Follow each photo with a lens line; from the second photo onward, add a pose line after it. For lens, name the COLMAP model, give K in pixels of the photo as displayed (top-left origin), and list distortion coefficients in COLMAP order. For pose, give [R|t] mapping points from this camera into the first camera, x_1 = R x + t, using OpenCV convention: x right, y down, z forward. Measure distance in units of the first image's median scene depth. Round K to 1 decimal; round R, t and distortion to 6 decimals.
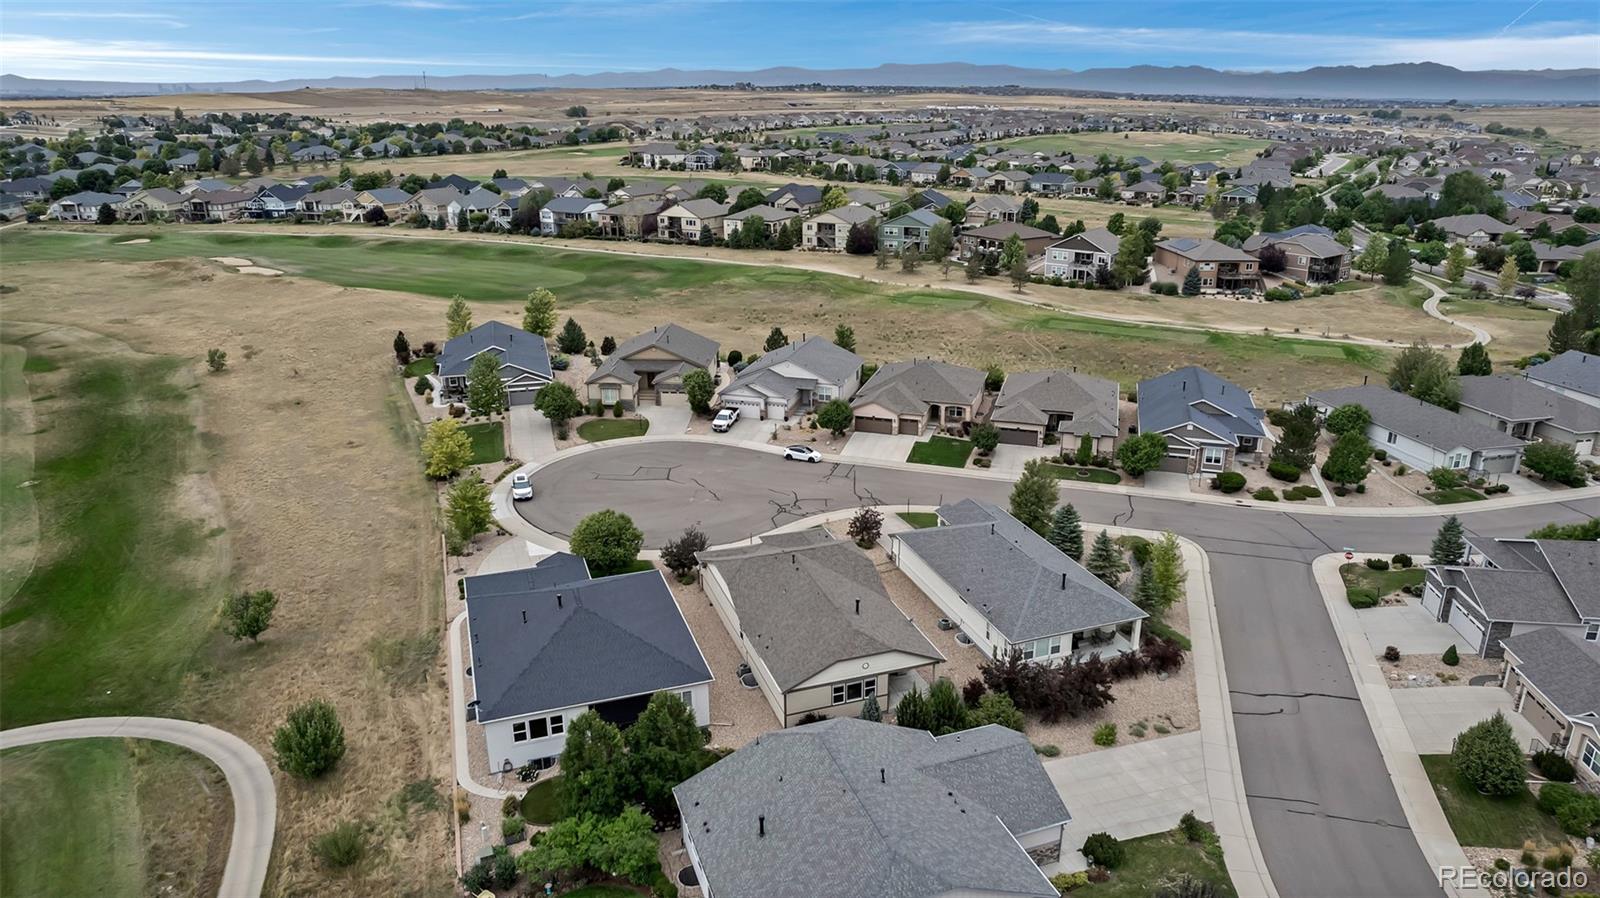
lens RADIAL K [[1038.4, 0, 809.7], [0, 1038.4, 451.6], [0, 0, 1]] dist [-0.068297, 0.057357]
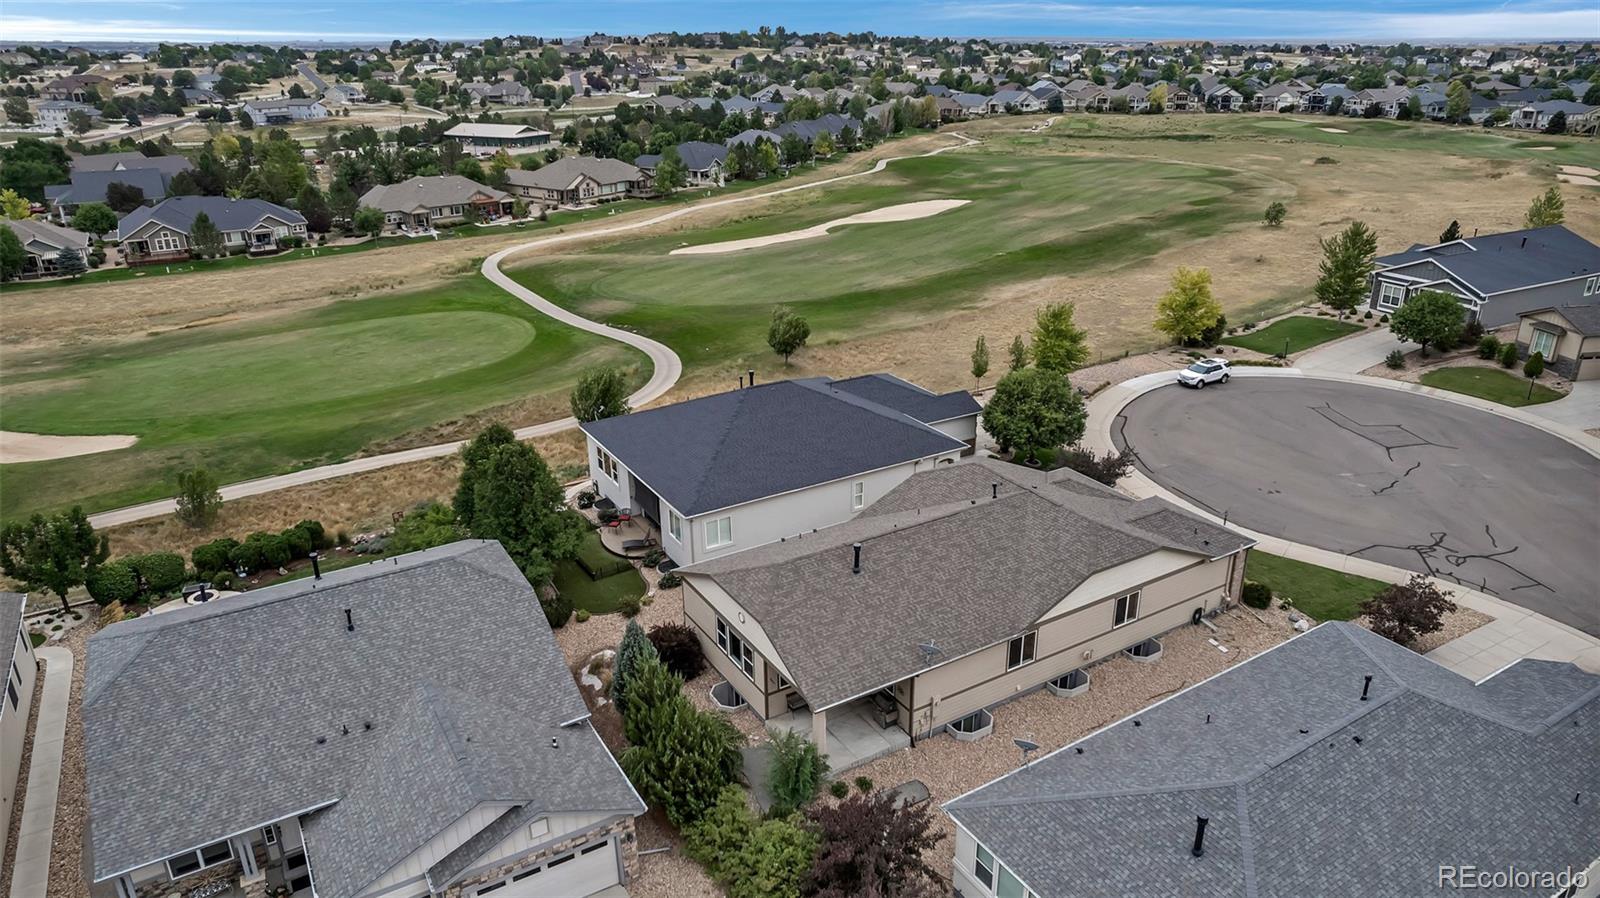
lens RADIAL K [[1009.9, 0, 802.4], [0, 1009.9, 454.9], [0, 0, 1]] dist [-0.072628, 0.058707]
pose [[0.197129, 0.371876, -0.907110, 0.278535], [-0.318591, 0.899347, 0.299458, -0.029721], [0.927168, 0.229965, 0.295764, 0.431833]]
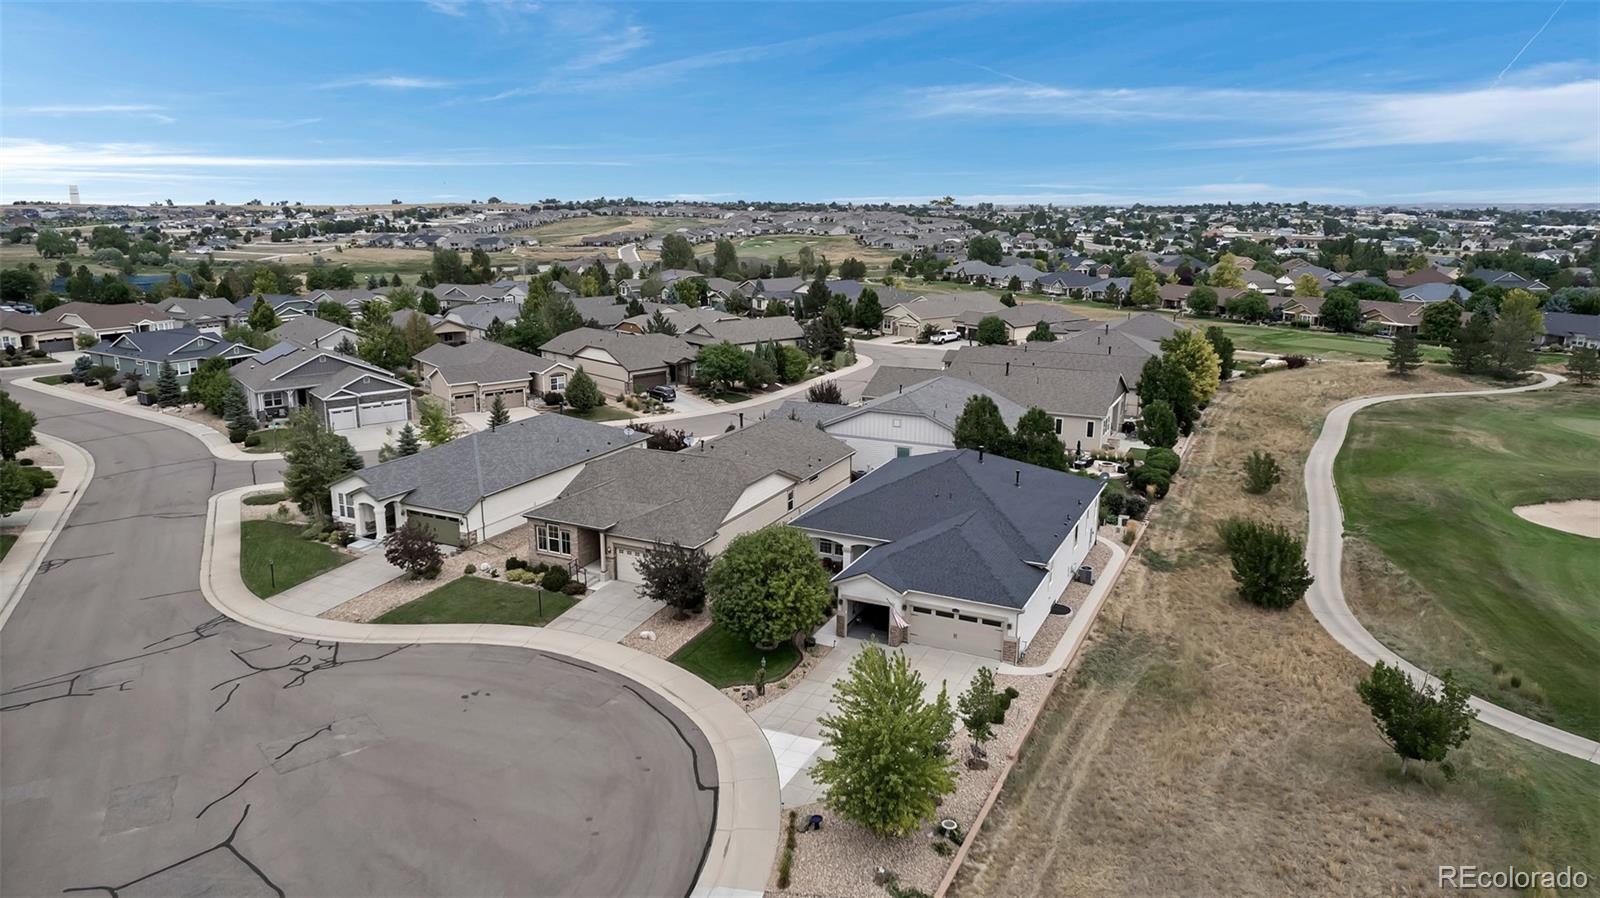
lens RADIAL K [[1015.7, 0, 802.9], [0, 1015.7, 468.0], [0, 0, 1]] dist [-0.071204, 0.057400]
pose [[-0.707459, -0.183816, 0.682432, -0.382443], [0.230077, 0.853090, 0.468298, -0.149159], [-0.668256, 0.488313, -0.561234, 0.846677]]
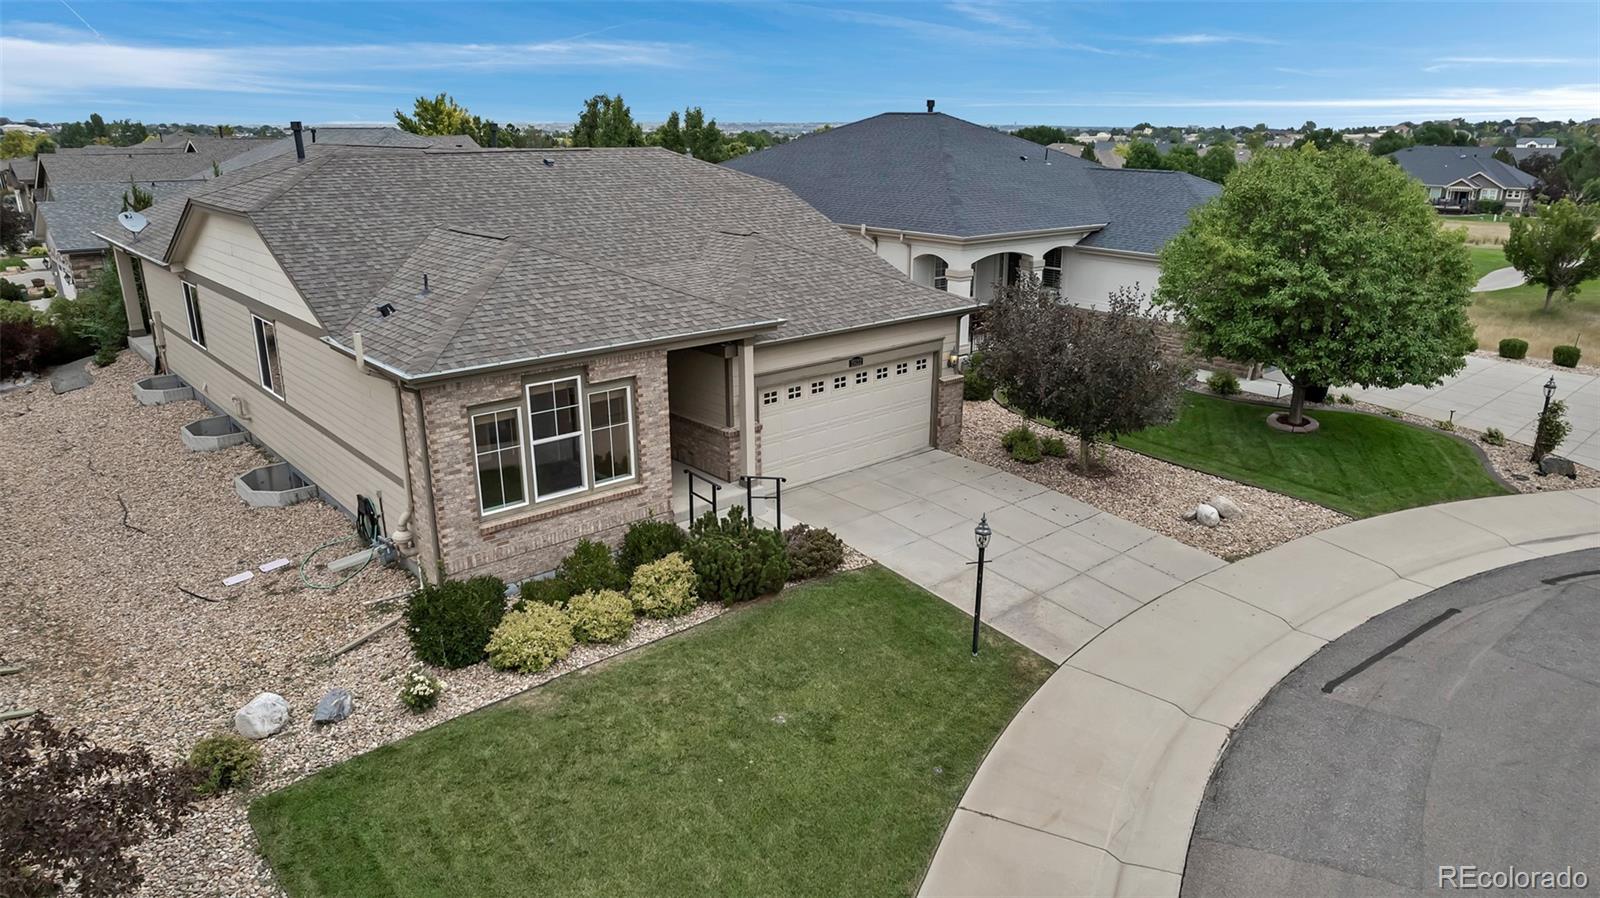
lens RADIAL K [[1009.9, 0, 802.4], [0, 1009.9, 454.9], [0, 0, 1]] dist [-0.072628, 0.058707]
pose [[-0.922277, 0.107613, -0.371247, 0.010146], [-0.140759, 0.801008, 0.581870, -0.003242], [0.359988, 0.588902, -0.723604, 0.772679]]
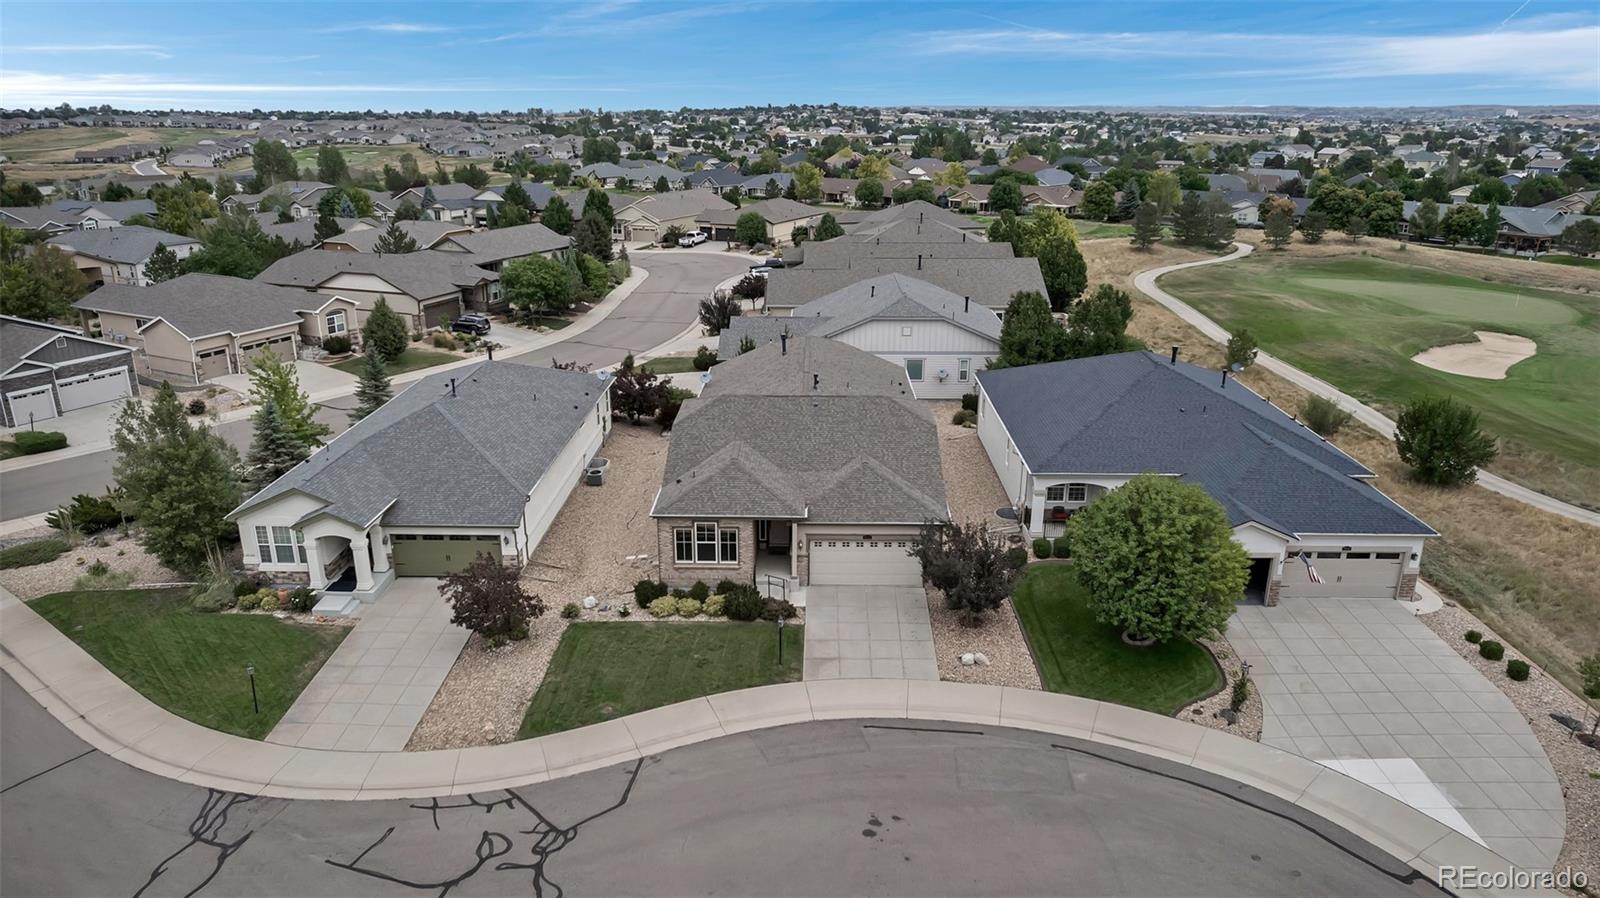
lens RADIAL K [[1009.9, 0, 802.4], [0, 1009.9, 454.9], [0, 0, 1]] dist [-0.072628, 0.058707]
pose [[-0.936994, -0.118189, 0.328746, -0.127526], [0.111691, 0.790293, 0.602463, -0.136002], [-0.331010, 0.601222, -0.727299, 0.877015]]
